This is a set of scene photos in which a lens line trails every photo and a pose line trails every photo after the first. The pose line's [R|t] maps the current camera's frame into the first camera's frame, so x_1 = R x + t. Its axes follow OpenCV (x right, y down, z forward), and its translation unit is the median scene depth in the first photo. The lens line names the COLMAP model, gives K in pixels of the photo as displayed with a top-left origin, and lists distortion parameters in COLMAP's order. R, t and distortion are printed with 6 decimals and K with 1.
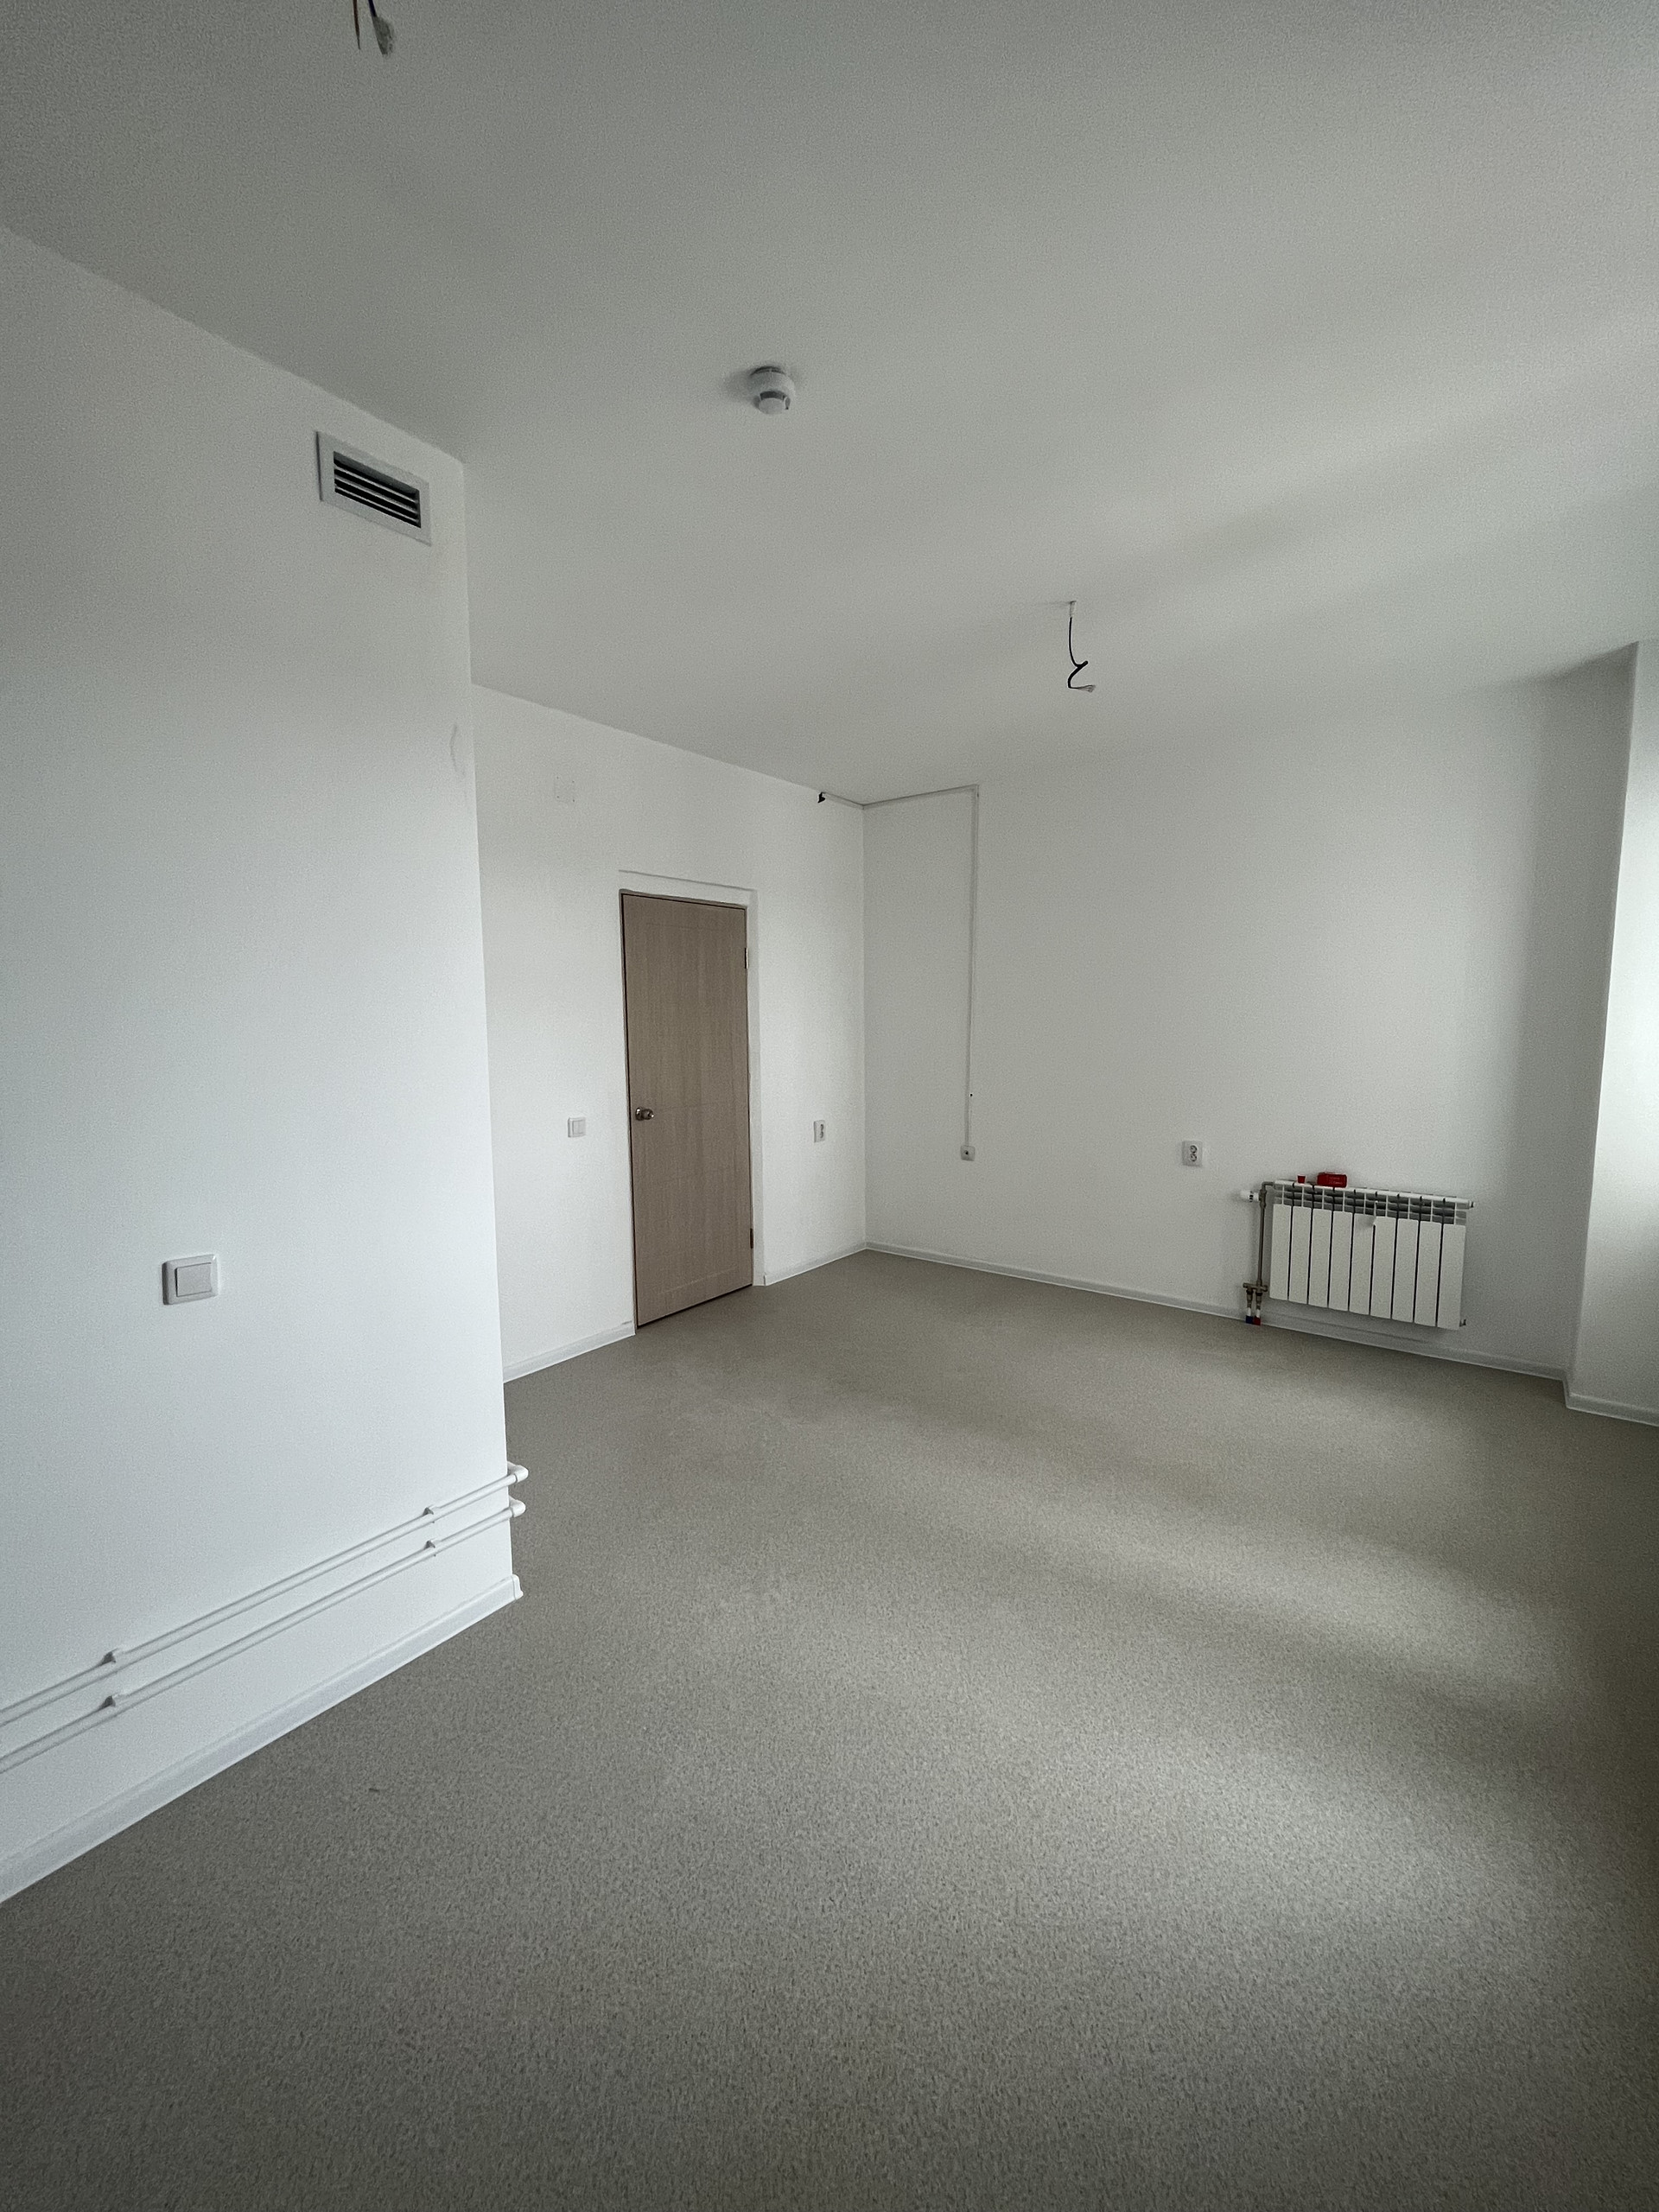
lens RADIAL K [[888.1, 0, 834.2], [0, 888.1, 1106.7], [0, 0, 1]] dist [-0.003466, 0.000405]
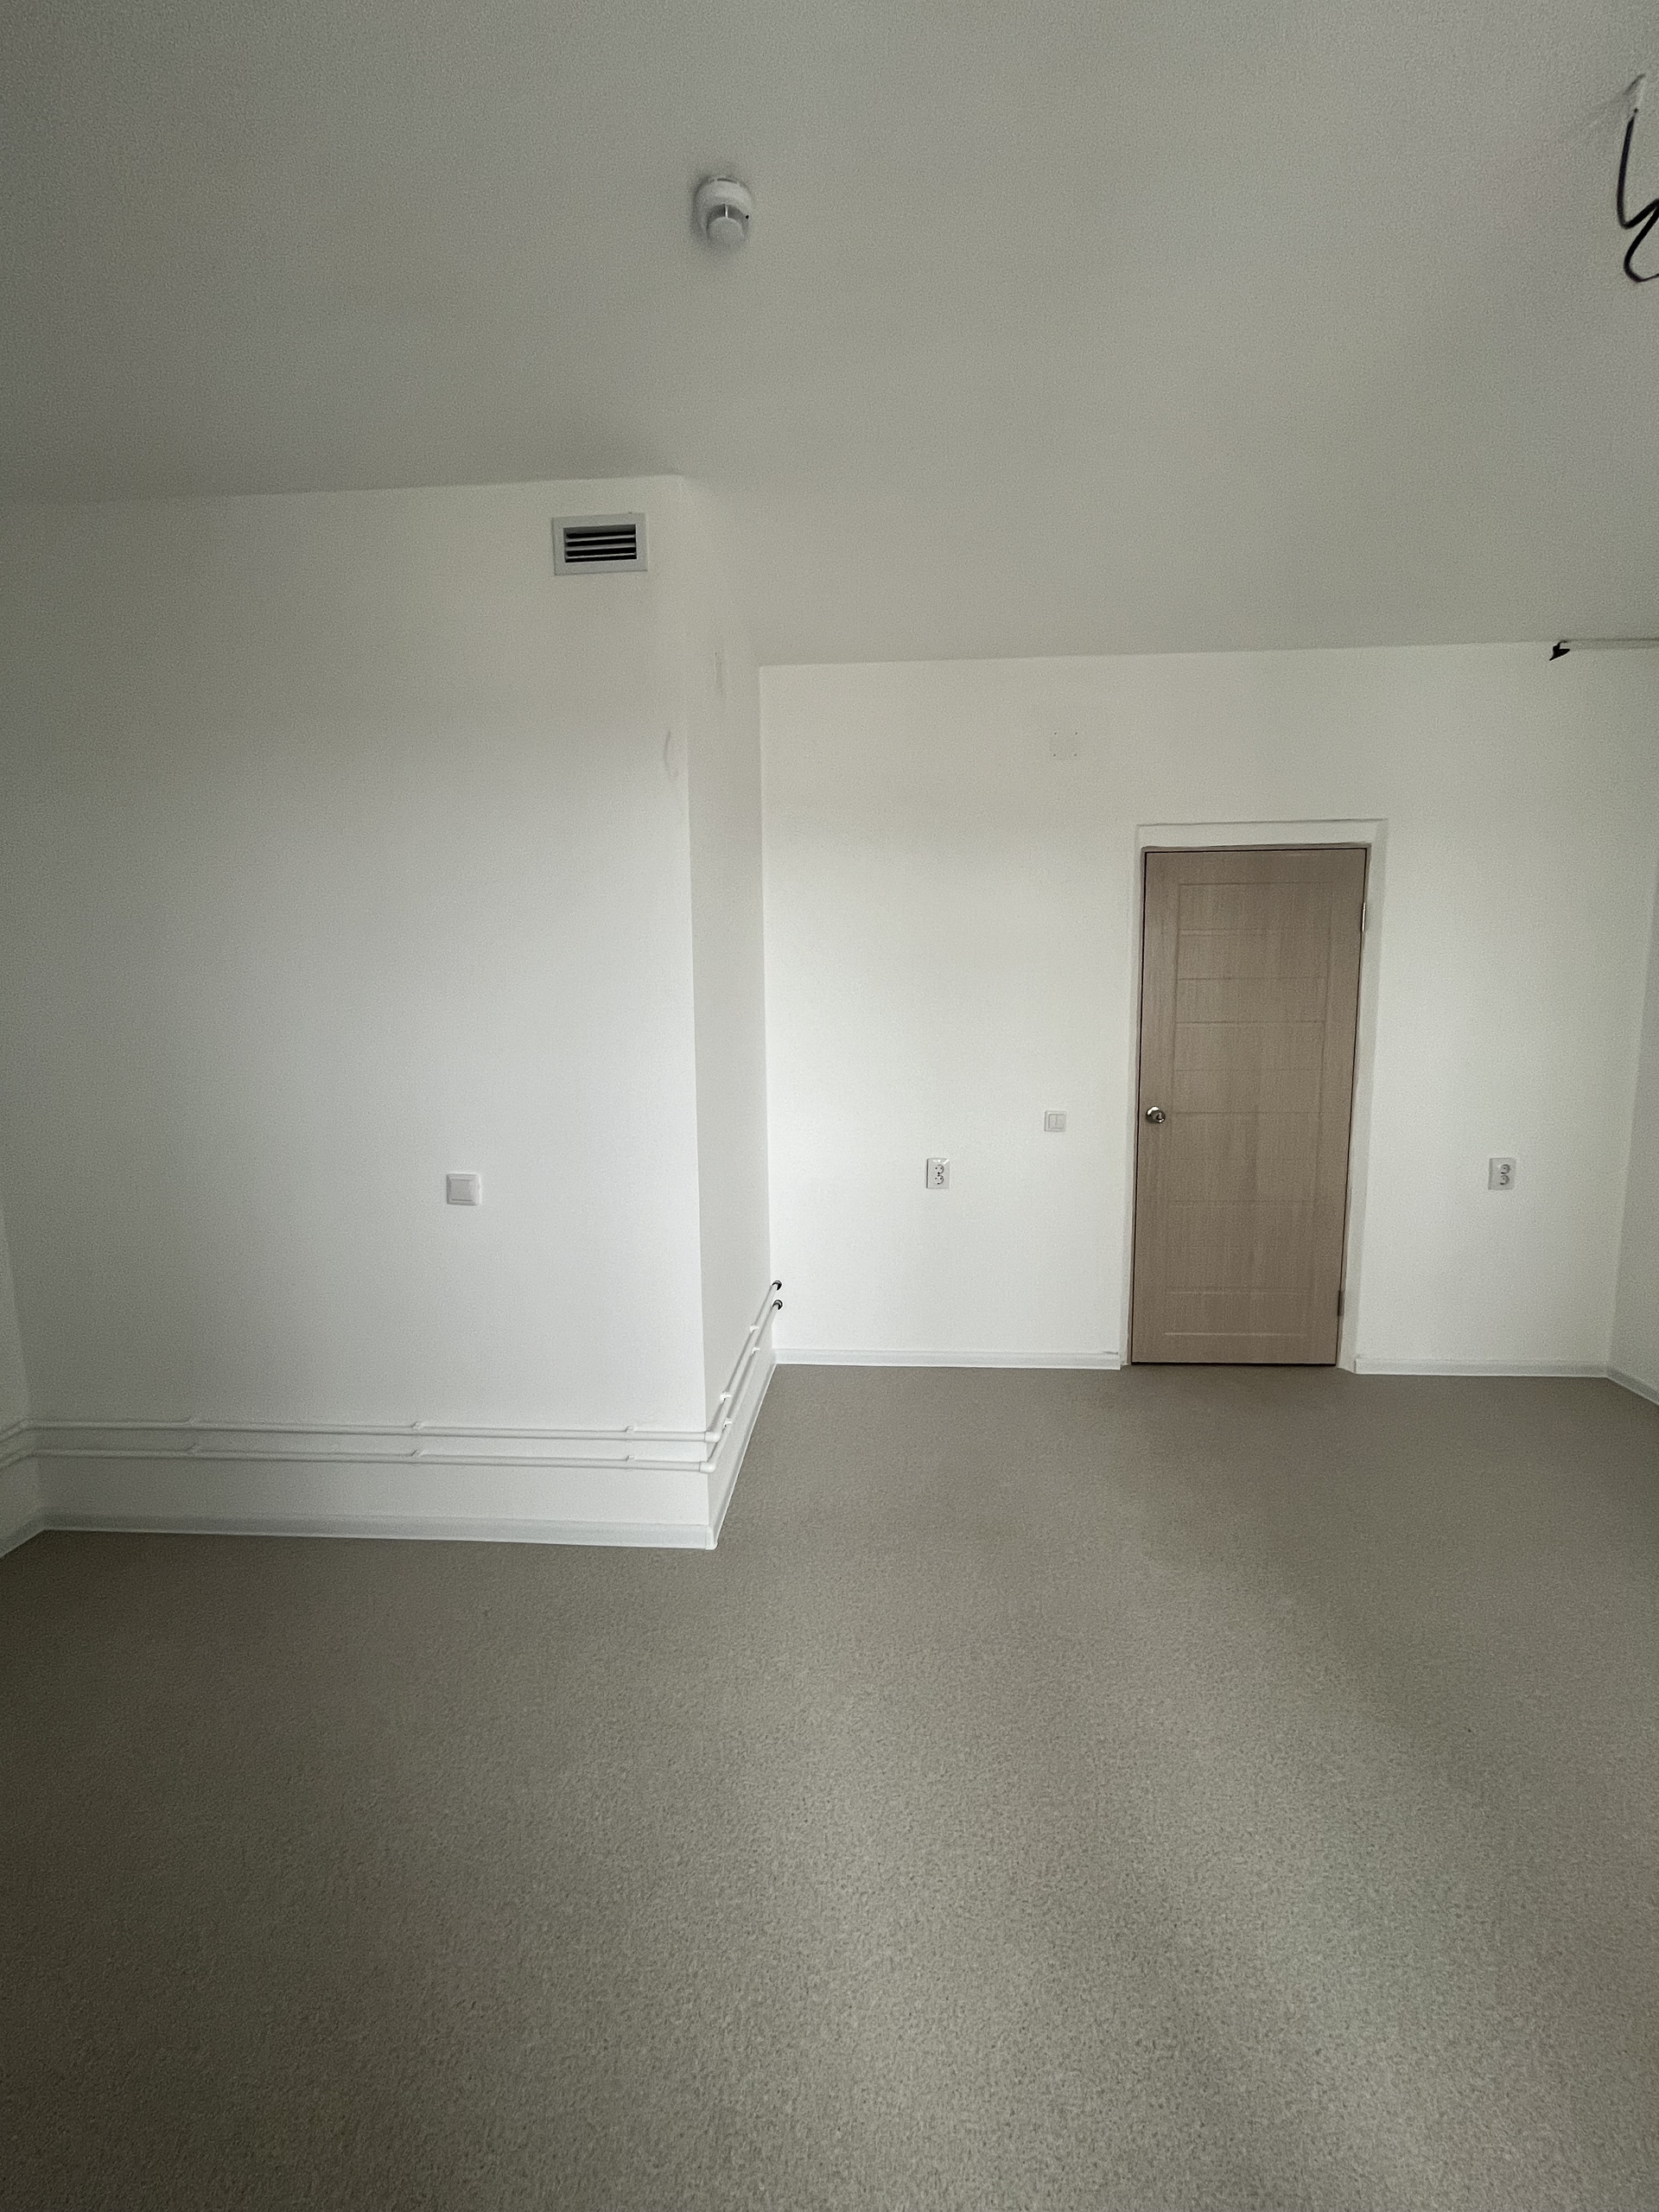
lens RADIAL K [[888.1, 0, 834.2], [0, 888.1, 1106.7], [0, 0, 1]] dist [-0.003466, 0.000405]
pose [[0.556909, 0.106181, -0.823758, 0.316293], [-0.083238, 0.993937, 0.071842, -0.036760], [0.826392, 0.028559, 0.562371, 0.292788]]
